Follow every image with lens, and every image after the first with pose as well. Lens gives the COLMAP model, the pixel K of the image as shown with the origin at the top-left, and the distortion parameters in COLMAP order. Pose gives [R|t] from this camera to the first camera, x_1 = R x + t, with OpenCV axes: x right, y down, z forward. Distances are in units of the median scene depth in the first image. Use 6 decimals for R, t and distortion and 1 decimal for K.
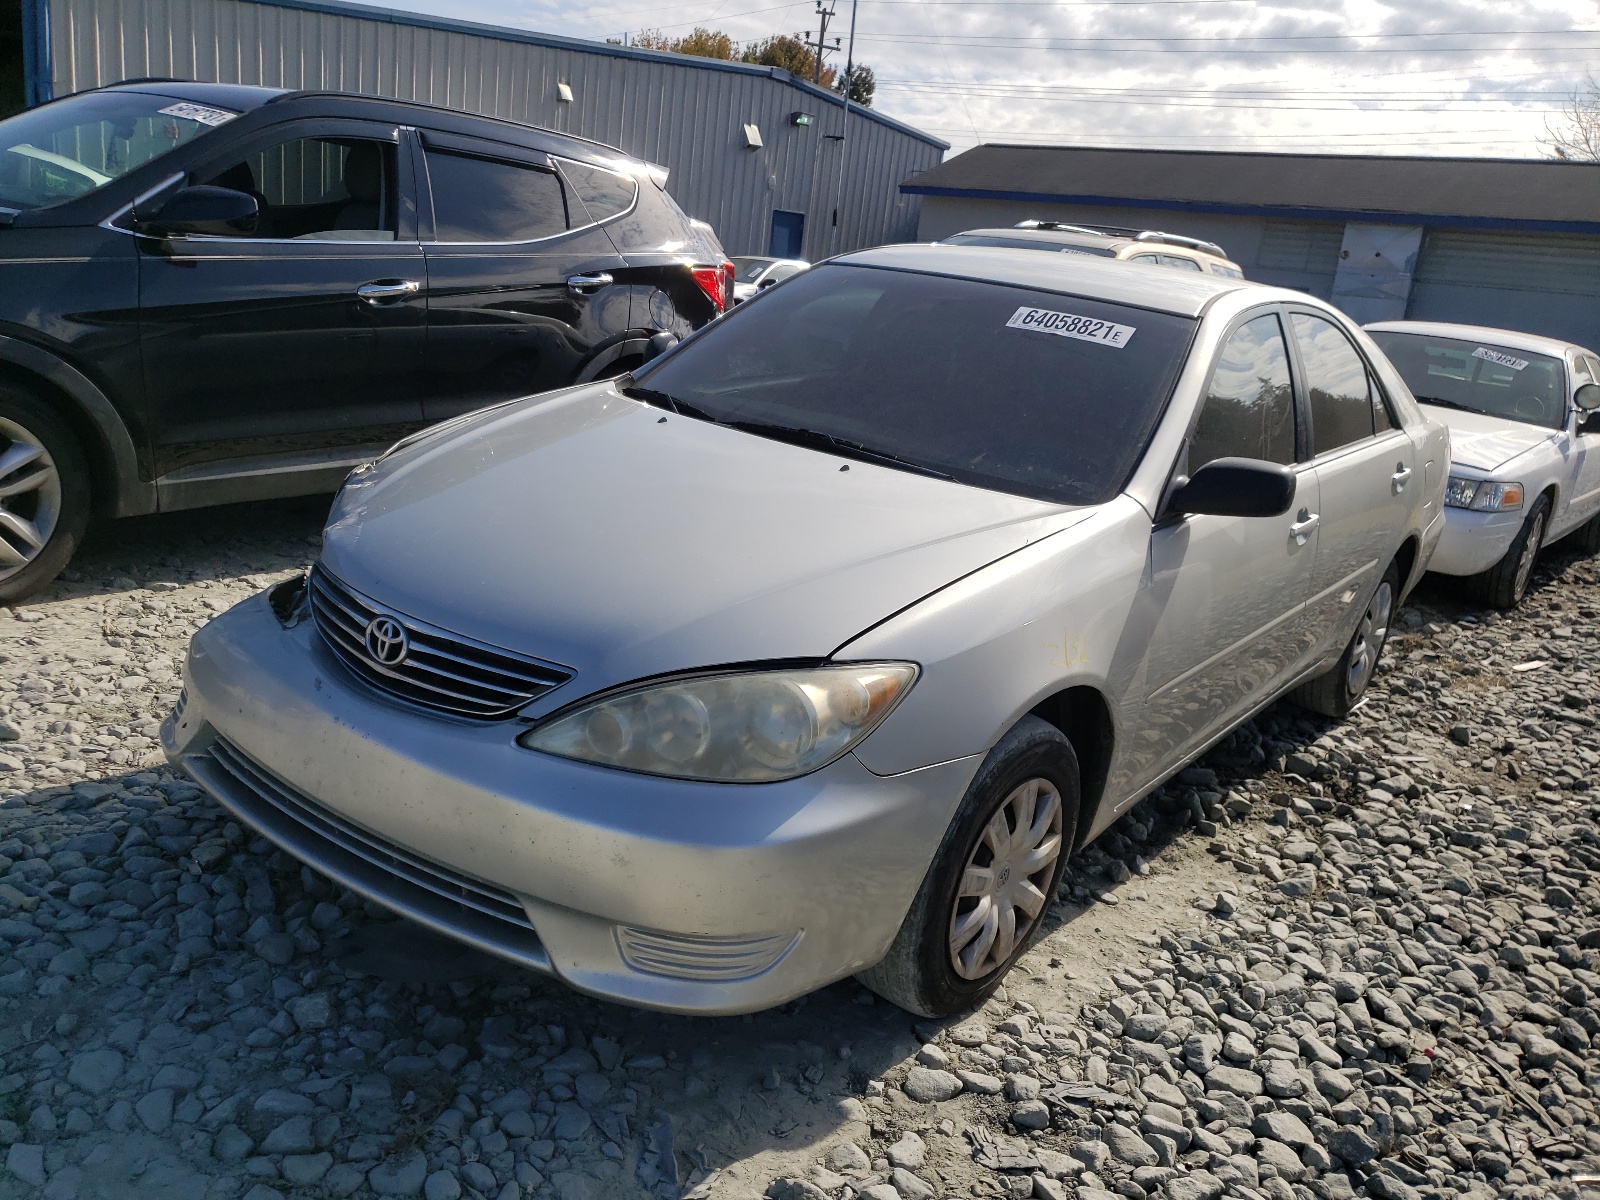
lens RADIAL K [[1234.5, 0, 840.2], [0, 1234.5, 606.5], [0, 0, 1]] dist [0.021760, 0.000170]
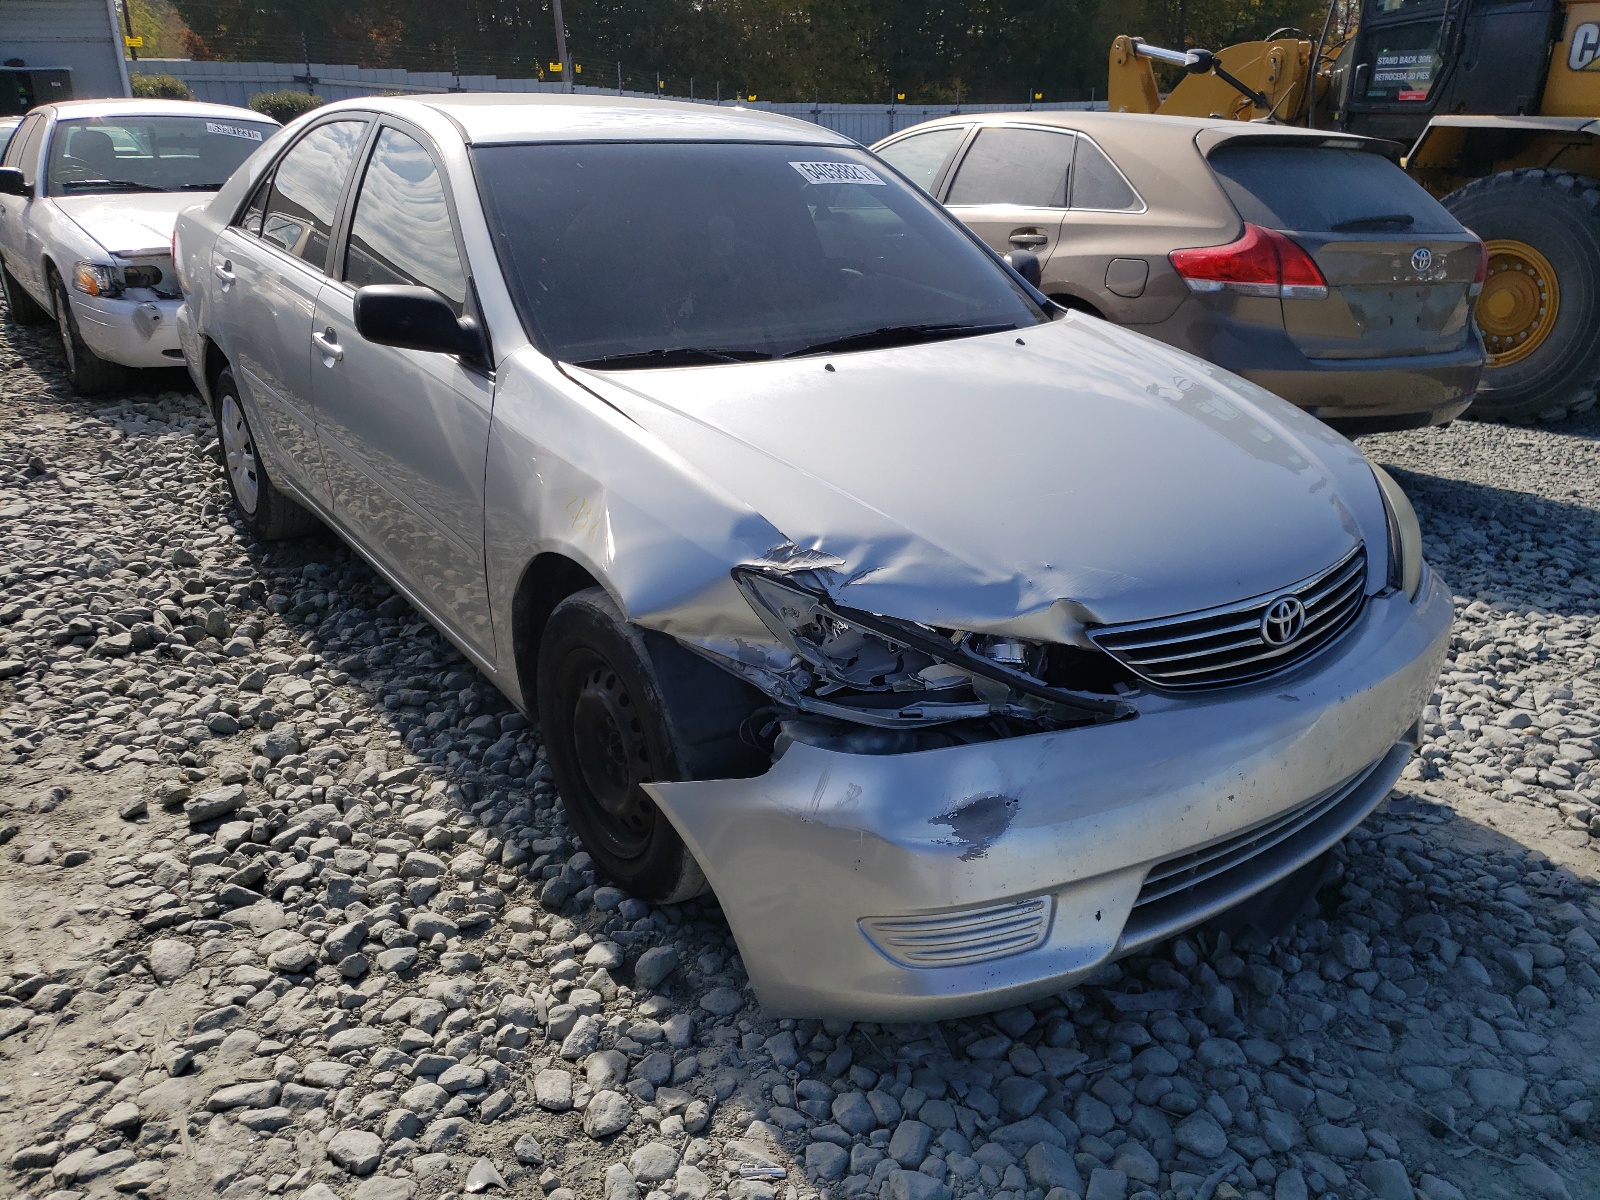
lens RADIAL K [[1234.5, 0, 840.2], [0, 1234.5, 606.5], [0, 0, 1]] dist [0.021760, 0.000170]
pose [[0.261550, -0.466784, 0.844810, -1.271727], [0.288479, 0.873075, 0.393089, -0.463855], [-0.921071, 0.140898, 0.363011, 0.965718]]
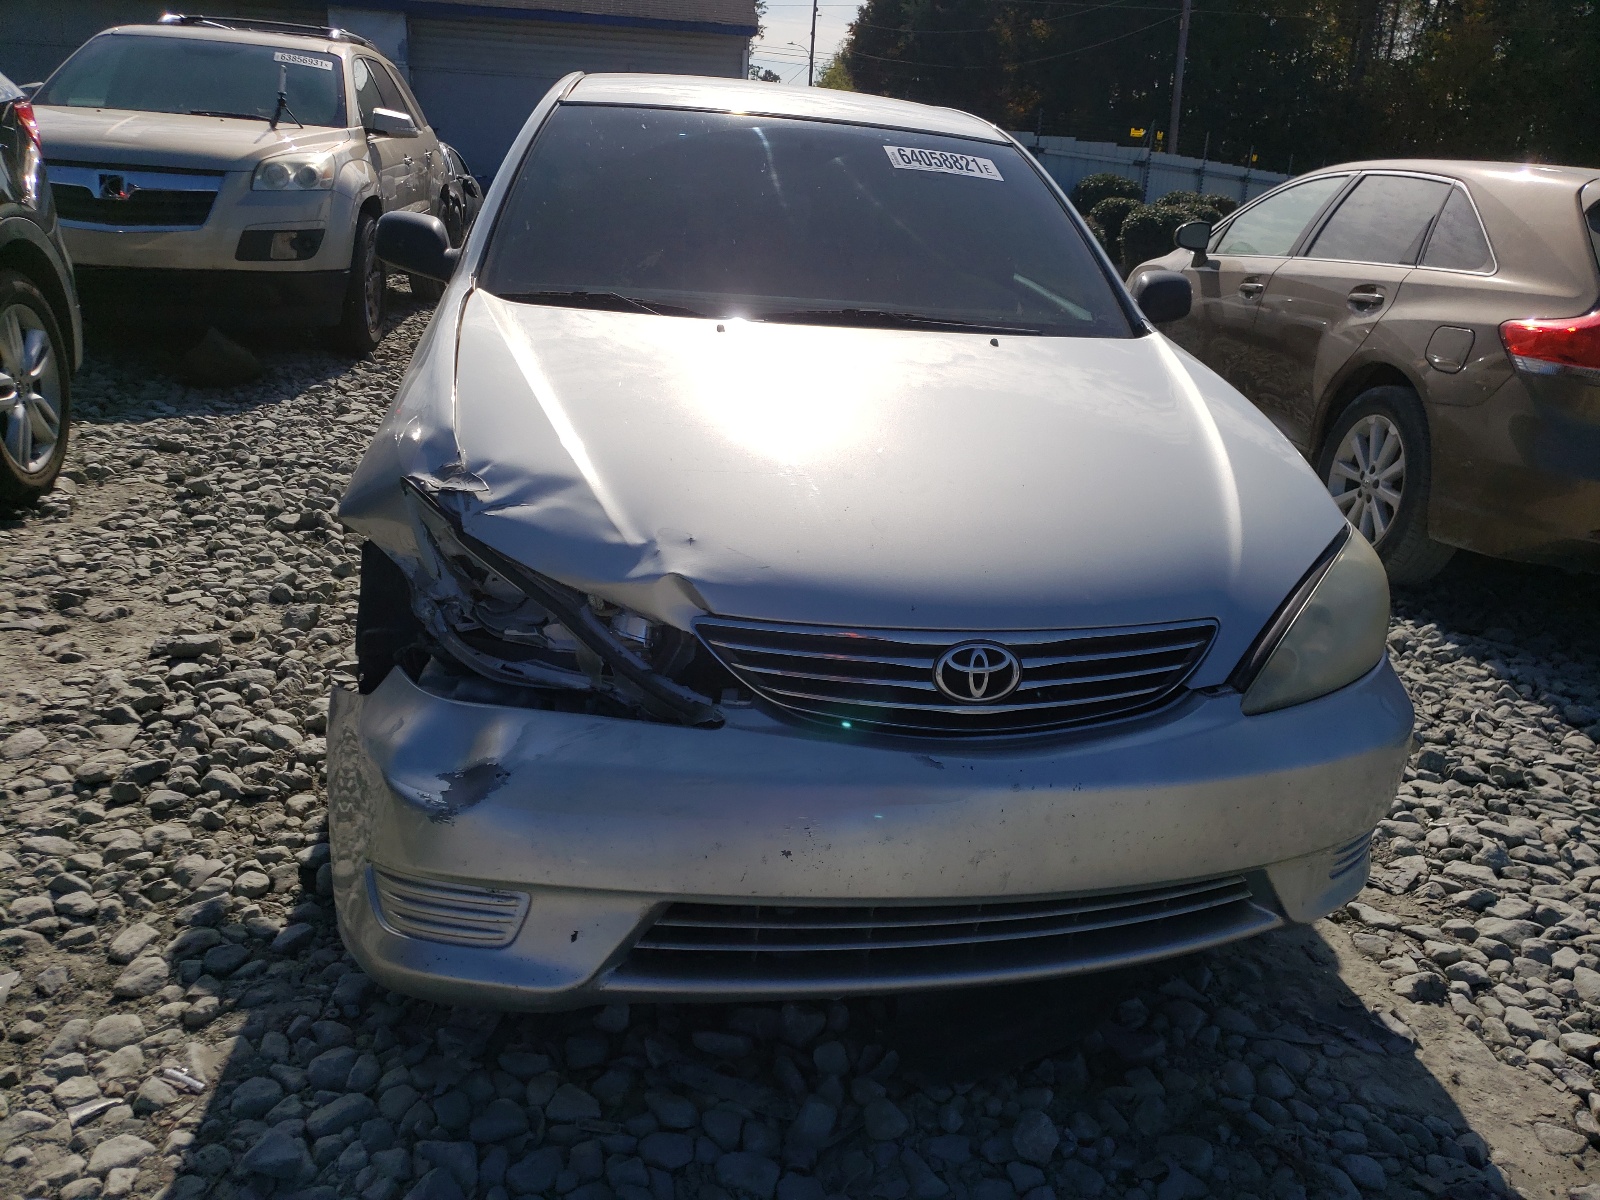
lens RADIAL K [[1217.5, 0, 800.0], [0, 1217.5, 600.0], [0, 0, 1]] dist [0.040424, -0.003591]
pose [[0.676793, -0.318907, 0.663513, -0.923698], [0.215473, 0.947642, 0.235683, -0.215032], [-0.703934, -0.016540, 0.710073, 0.544878]]
